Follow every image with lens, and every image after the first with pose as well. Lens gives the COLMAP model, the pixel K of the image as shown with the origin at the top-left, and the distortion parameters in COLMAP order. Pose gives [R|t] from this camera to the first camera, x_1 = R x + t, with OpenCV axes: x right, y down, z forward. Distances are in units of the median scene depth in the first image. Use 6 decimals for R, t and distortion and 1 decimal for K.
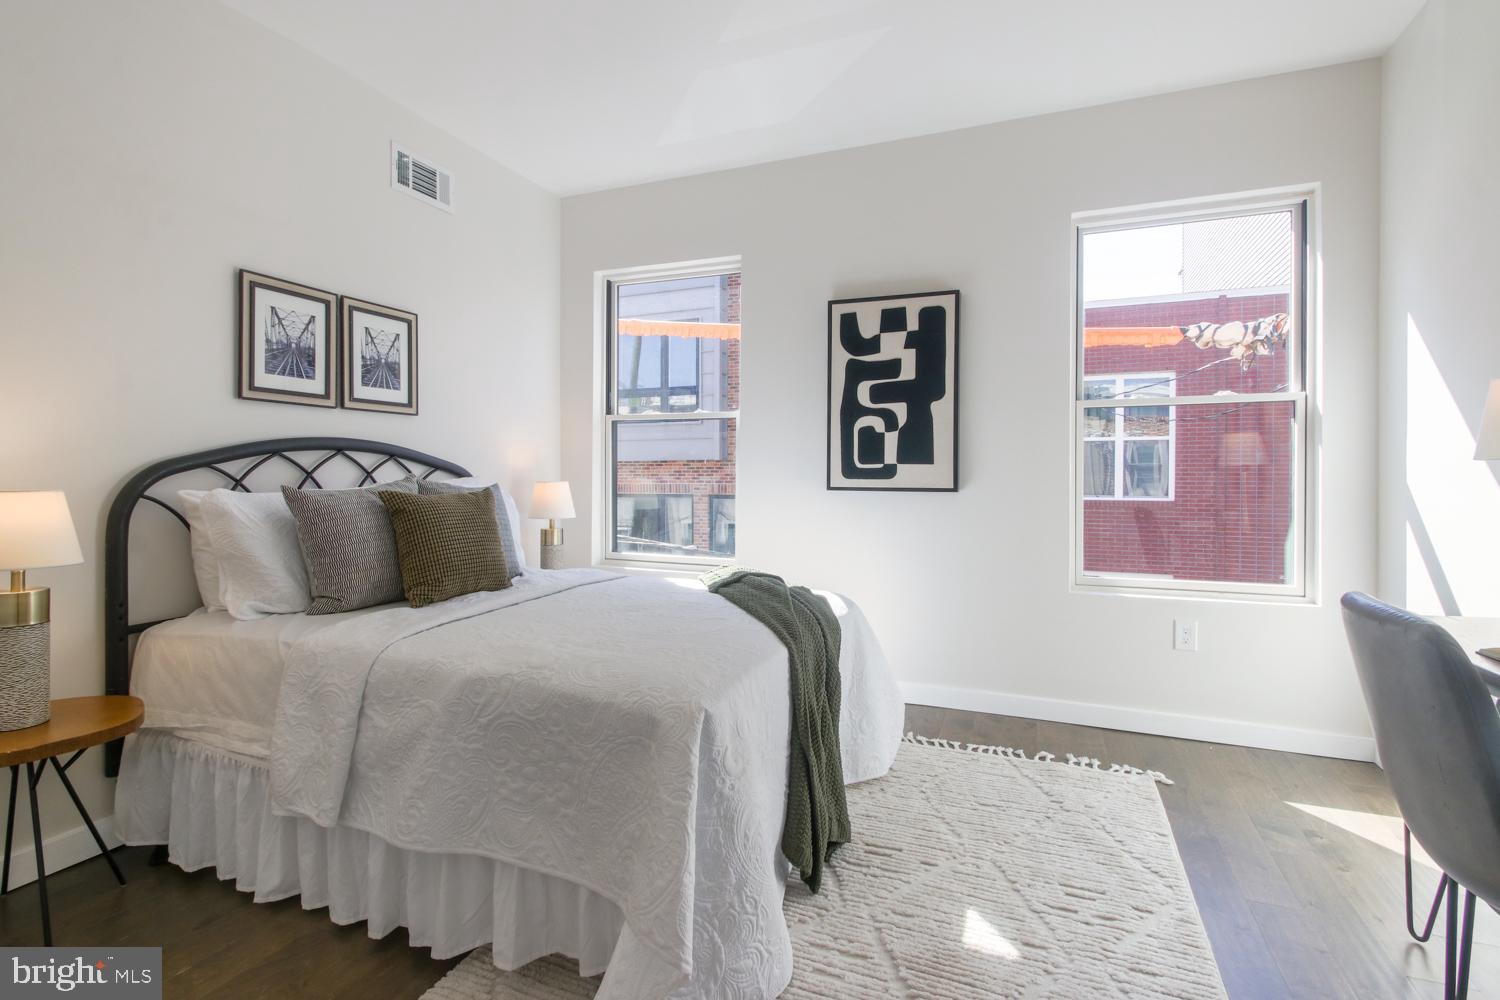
lens RADIAL K [[726.0, 0, 751.6], [0, 726.0, 483.2], [0, 0, 1]] dist [-0.001658, -0.001523]
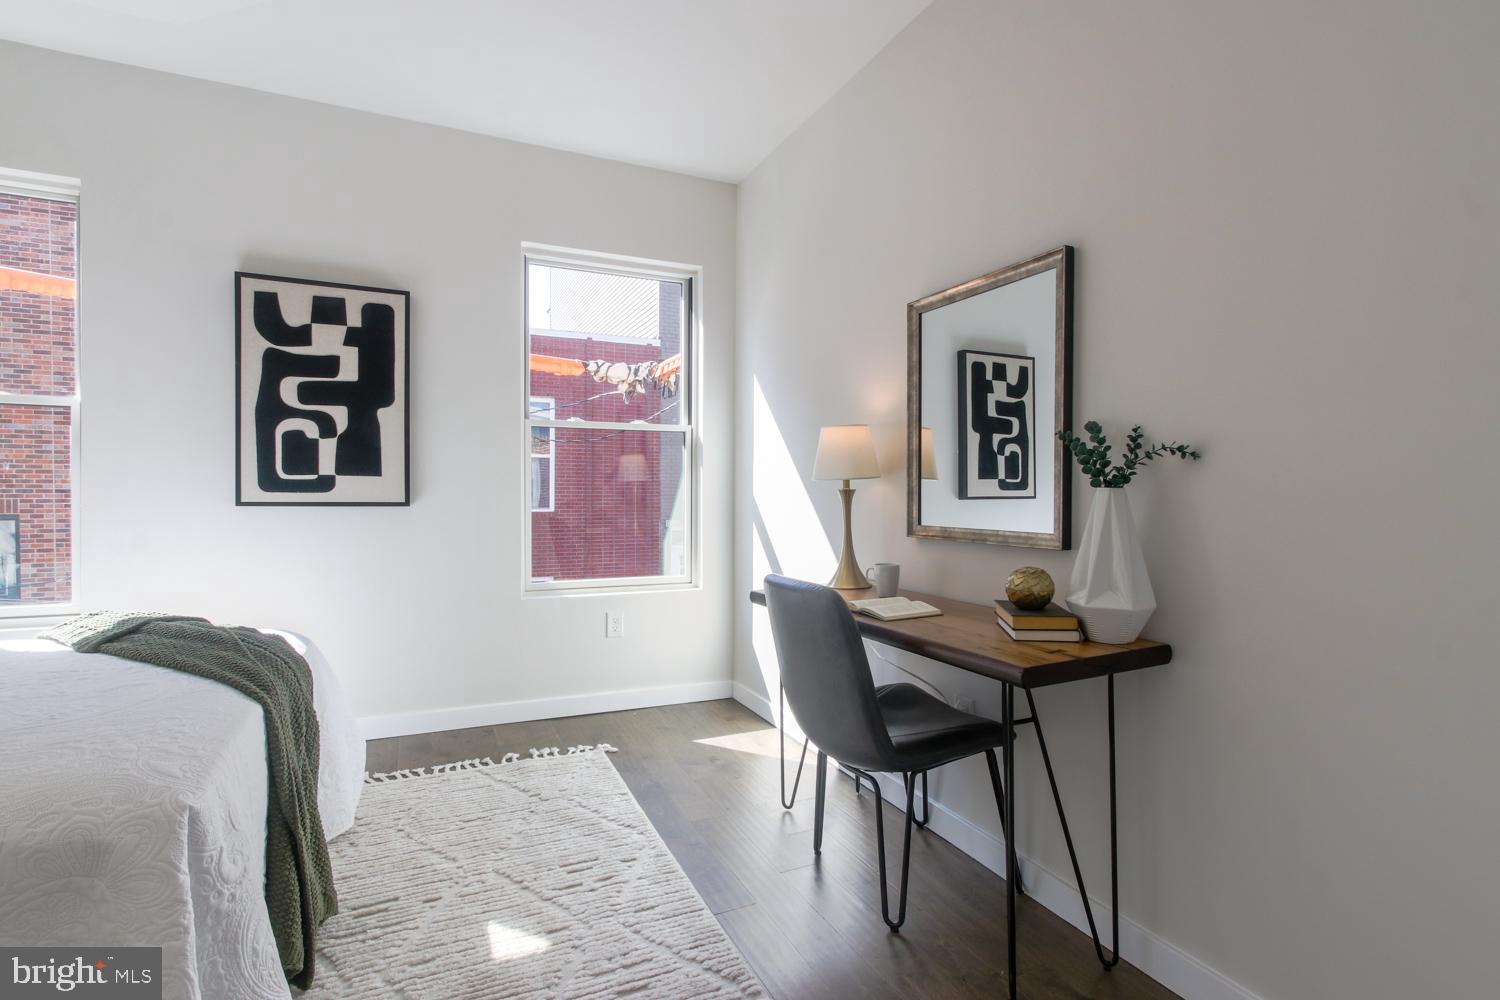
lens RADIAL K [[710.1, 0, 751.2], [0, 710.1, 507.5], [0, 0, 1]] dist [0.000788, -0.000204]
pose [[0.681334, -0.015566, 0.731807, -0.113818], [0.004216, 0.999841, 0.017342, -0.000541], [-0.731961, -0.008731, 0.681291, 0.055864]]
